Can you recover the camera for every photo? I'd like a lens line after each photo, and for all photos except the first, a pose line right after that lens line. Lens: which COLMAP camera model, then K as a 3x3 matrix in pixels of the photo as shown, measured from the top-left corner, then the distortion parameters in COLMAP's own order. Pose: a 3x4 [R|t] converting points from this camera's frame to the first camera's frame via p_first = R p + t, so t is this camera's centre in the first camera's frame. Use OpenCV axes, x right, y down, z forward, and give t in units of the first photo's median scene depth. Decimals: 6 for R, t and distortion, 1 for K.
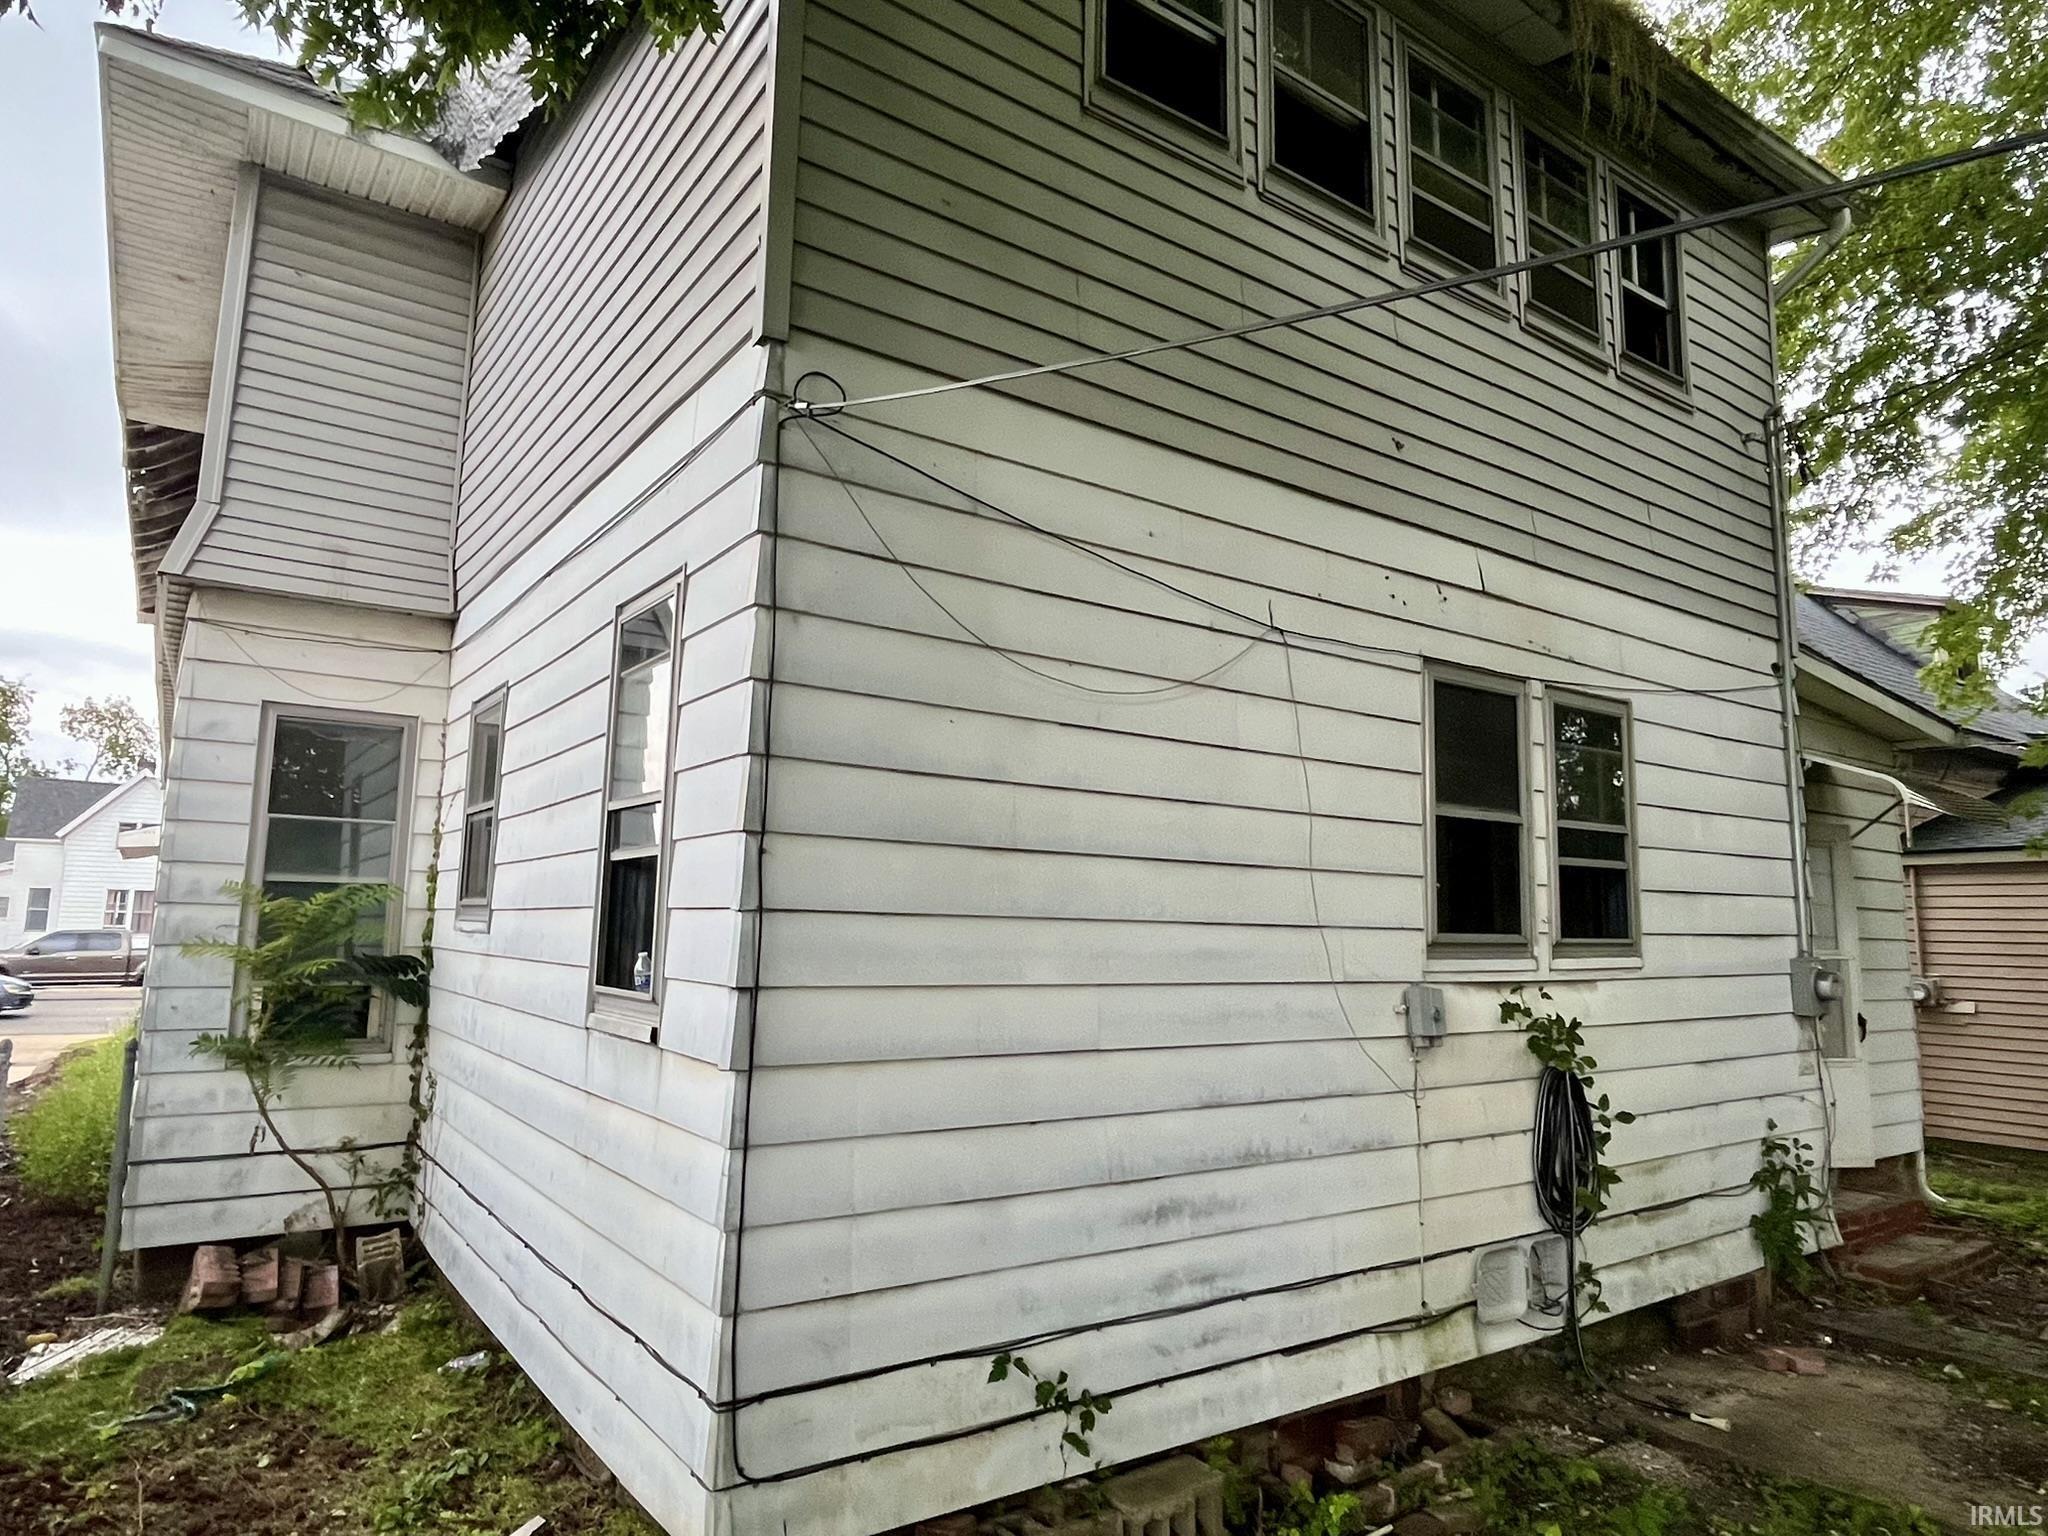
lens RADIAL K [[1225.7, 0, 1022.3], [0, 1225.7, 763.0], [0, 0, 1]] dist [-0.002810, 0.000022]
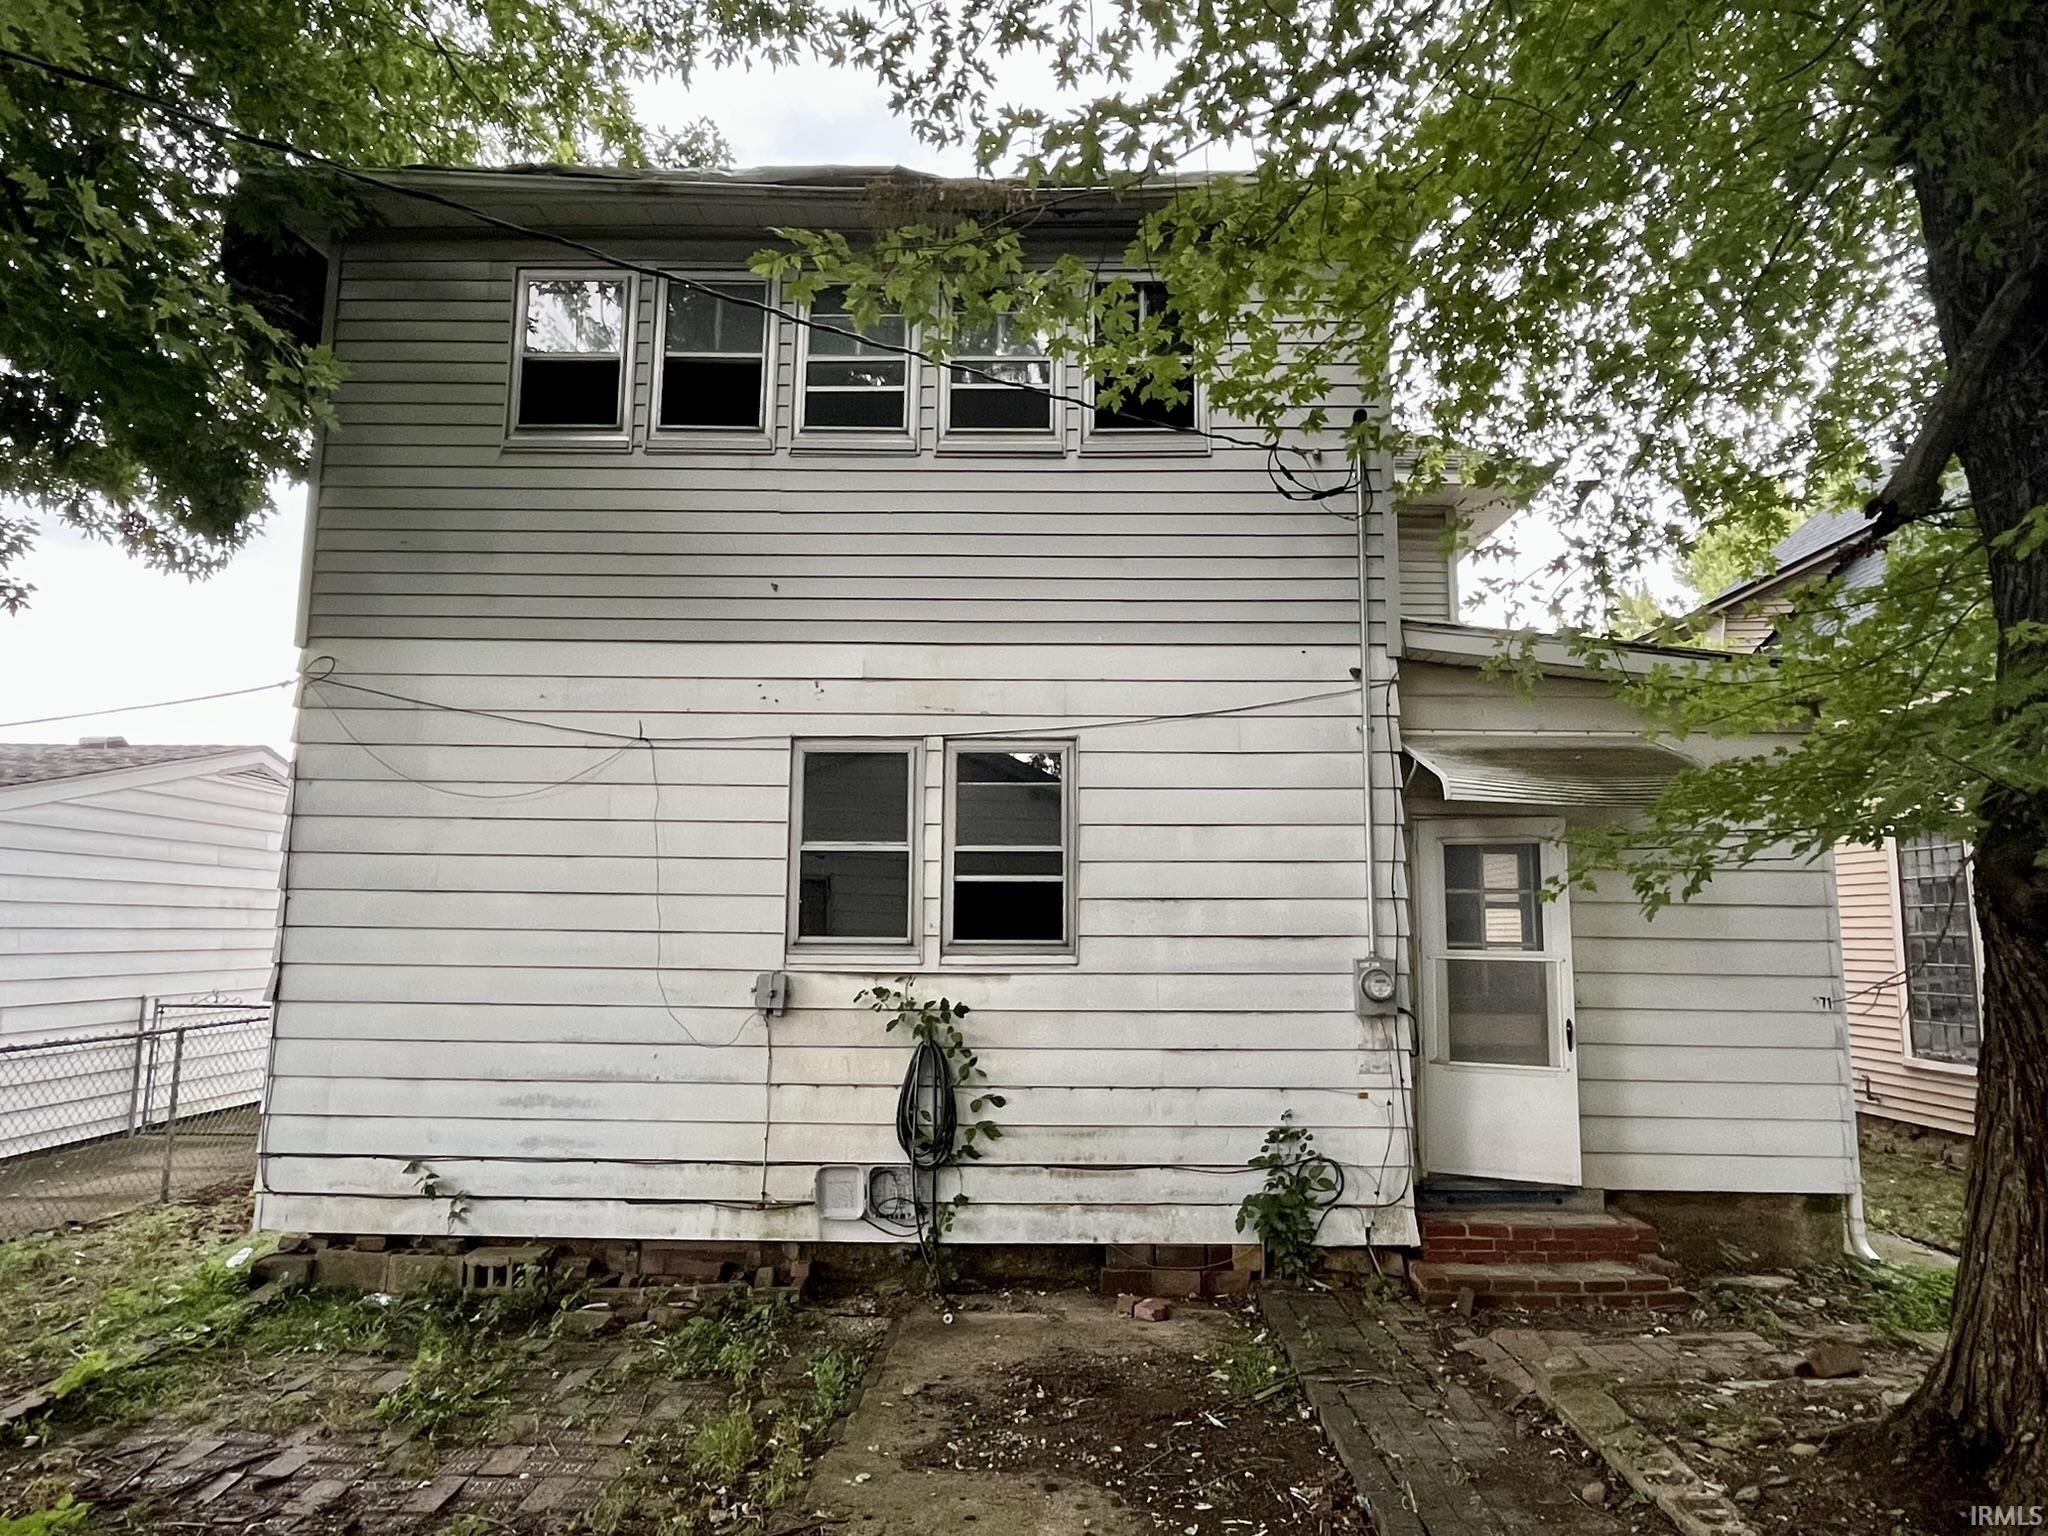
lens RADIAL K [[1225.7, 0, 1030.1], [0, 1225.7, 773.7], [0, 0, 1]] dist [-0.002810, 0.000022]
pose [[0.813946, -0.081418, -0.575206, 1.359030], [0.083115, 0.996265, -0.023404, 0.009676], [0.574964, -0.028758, 0.817673, 0.017571]]
